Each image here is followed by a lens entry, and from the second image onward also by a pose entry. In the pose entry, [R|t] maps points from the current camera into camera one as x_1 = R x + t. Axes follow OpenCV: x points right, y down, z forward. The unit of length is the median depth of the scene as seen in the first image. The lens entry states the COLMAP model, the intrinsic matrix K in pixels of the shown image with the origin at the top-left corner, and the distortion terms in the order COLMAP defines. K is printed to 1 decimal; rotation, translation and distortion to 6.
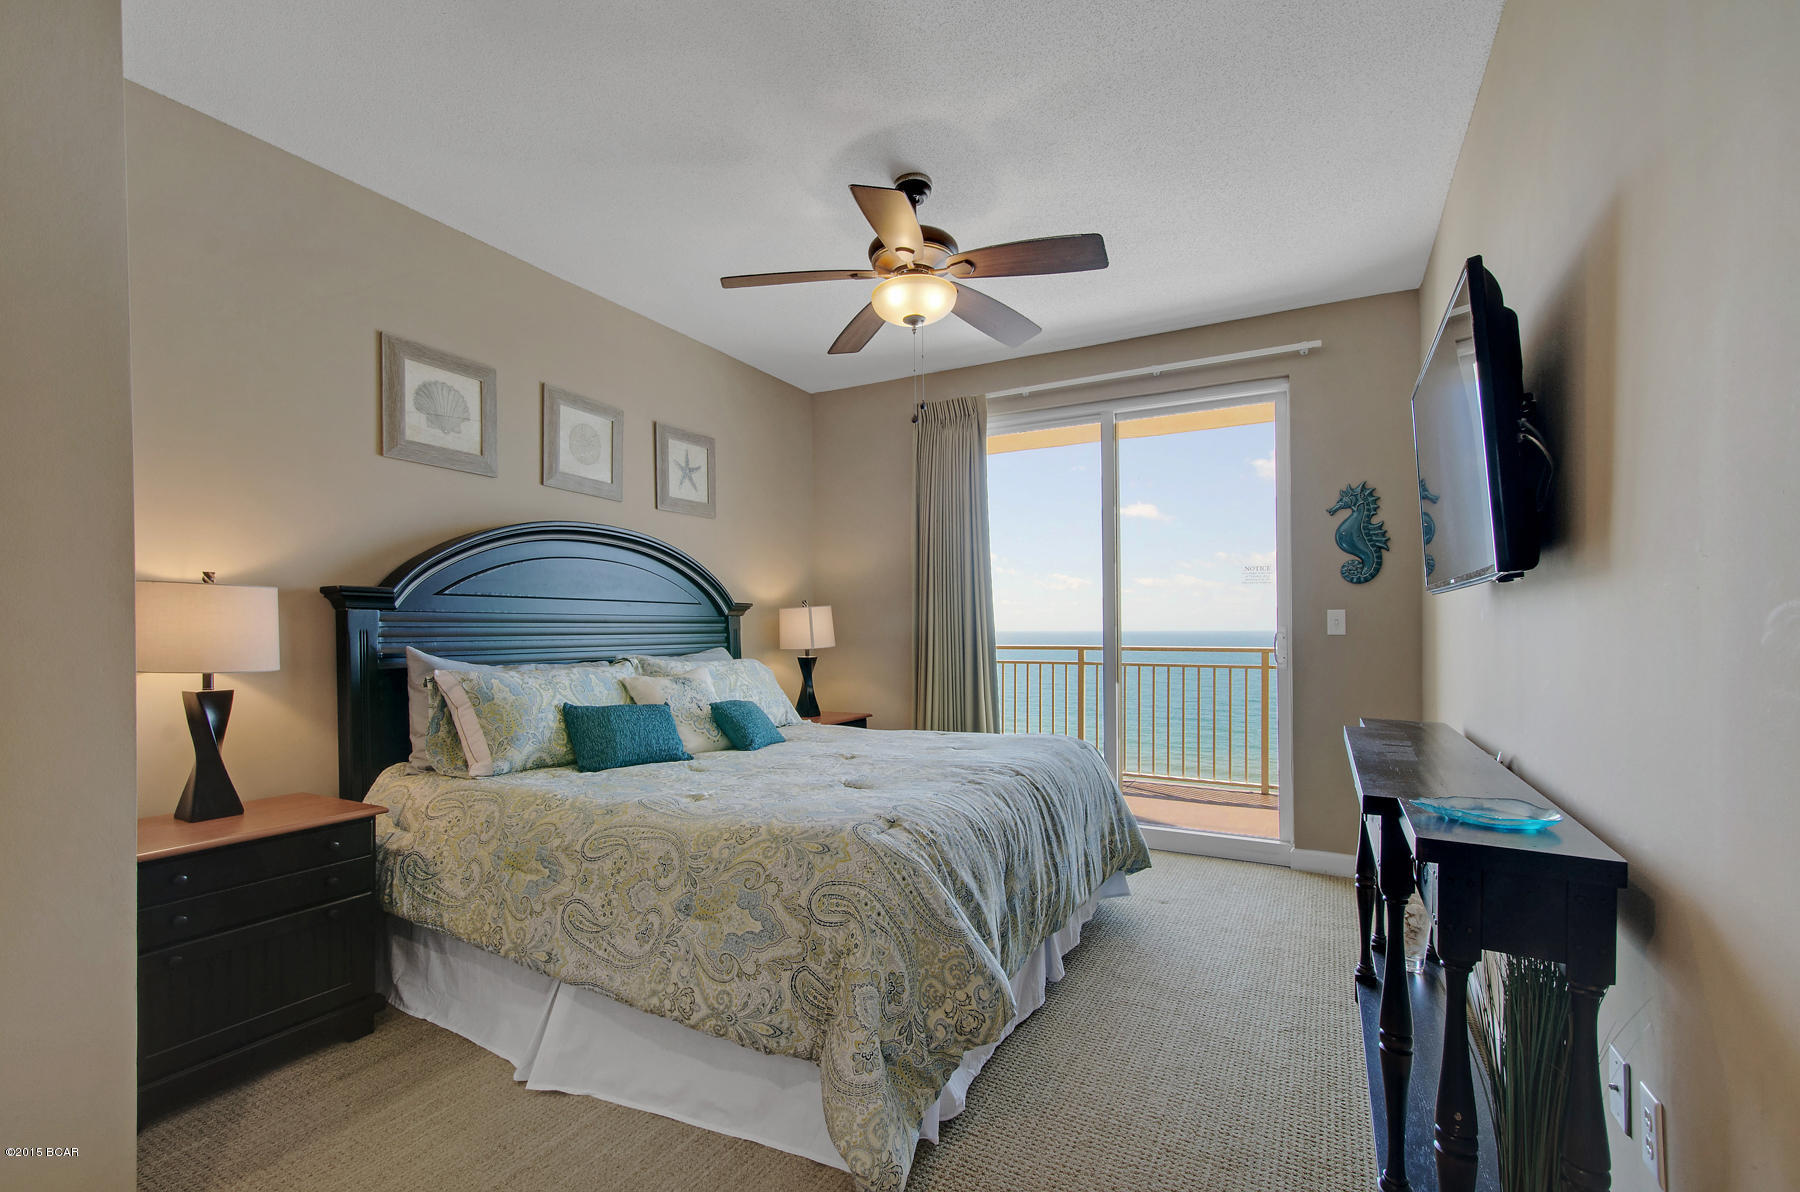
lens RADIAL K [[802.5, 0, 897.1], [0, 802.5, 669.1], [0, 0, 1]] dist [0.018100, -0.000151]
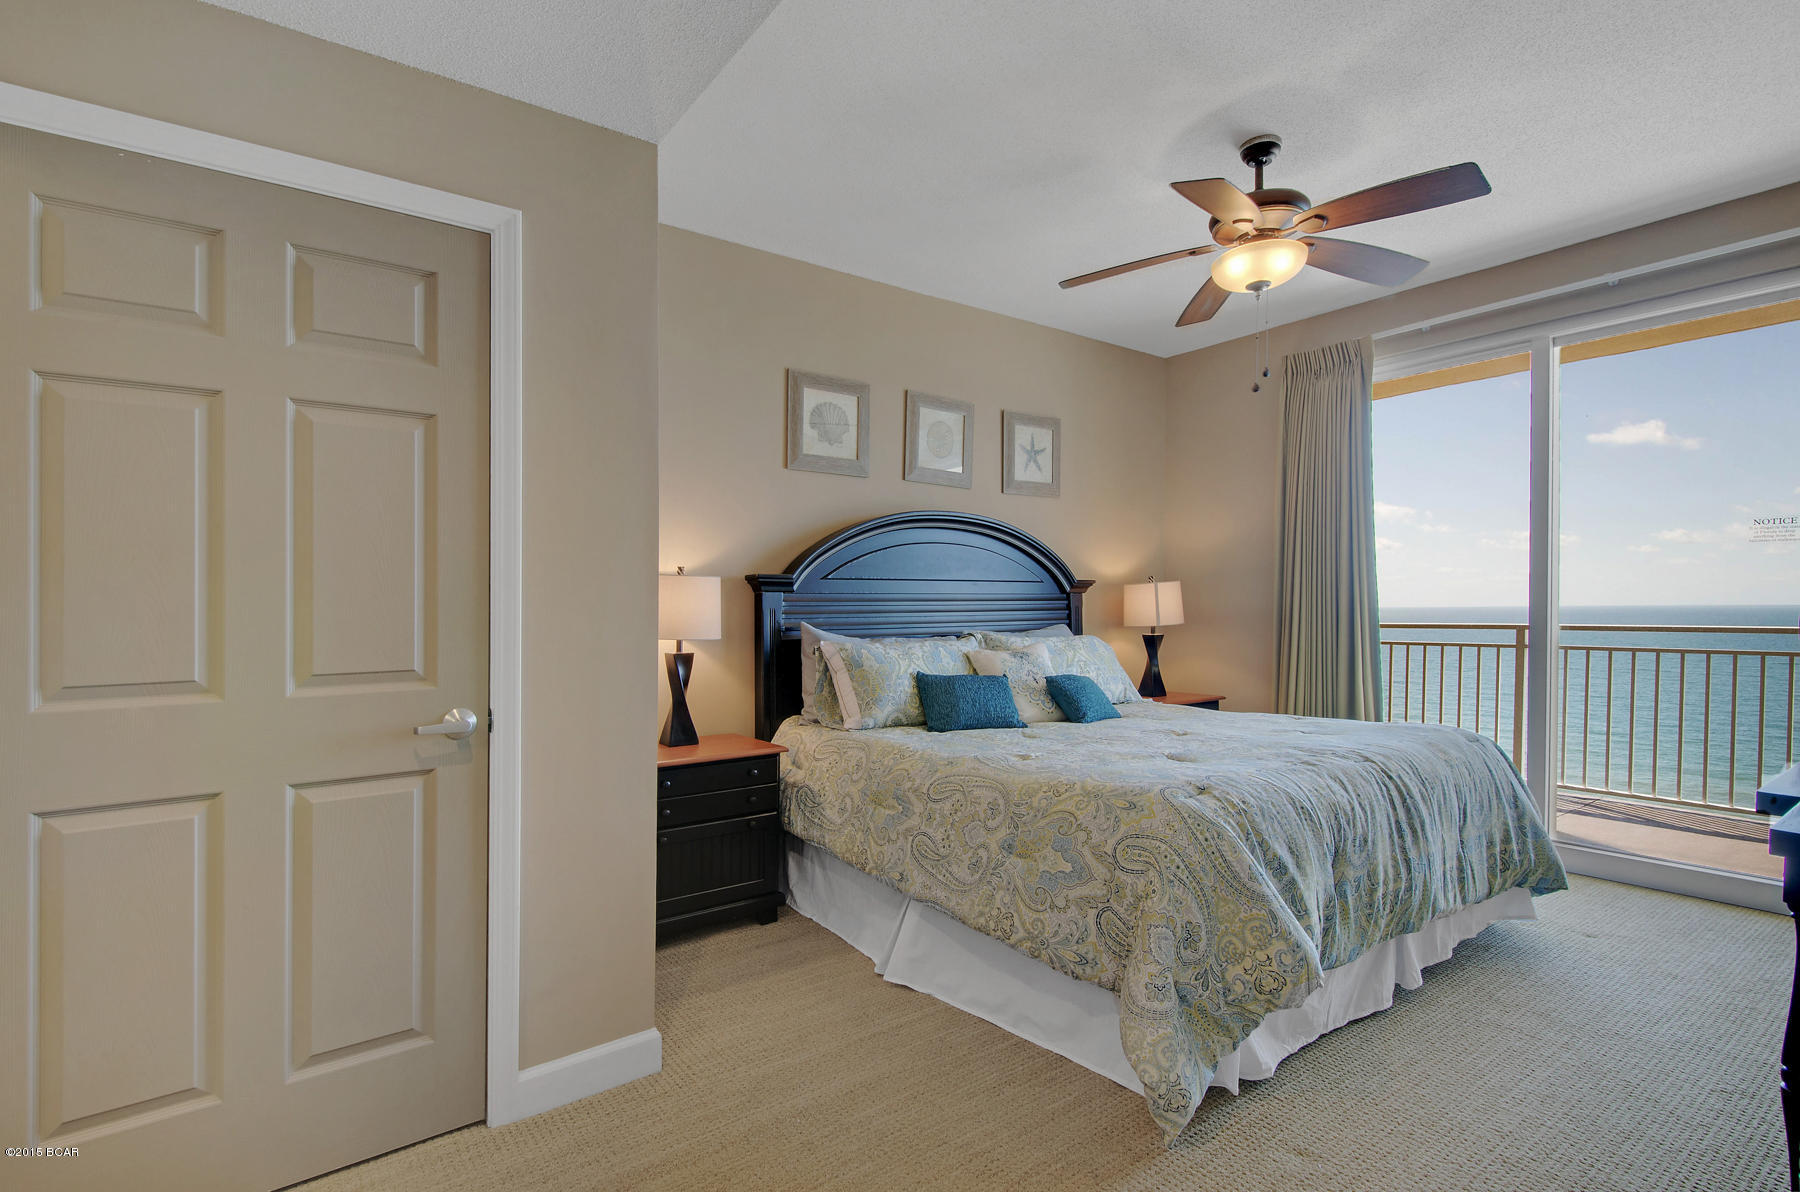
lens RADIAL K [[876.2, 0, 859.7], [0, 876.2, 621.4], [0, 0, 1]] dist [0.020061, -0.000712]
pose [[0.893365, 0.001955, -0.449328, 0.084809], [-0.016803, 0.999436, -0.029061, 0.010140], [0.449018, 0.033512, 0.892894, -0.177023]]
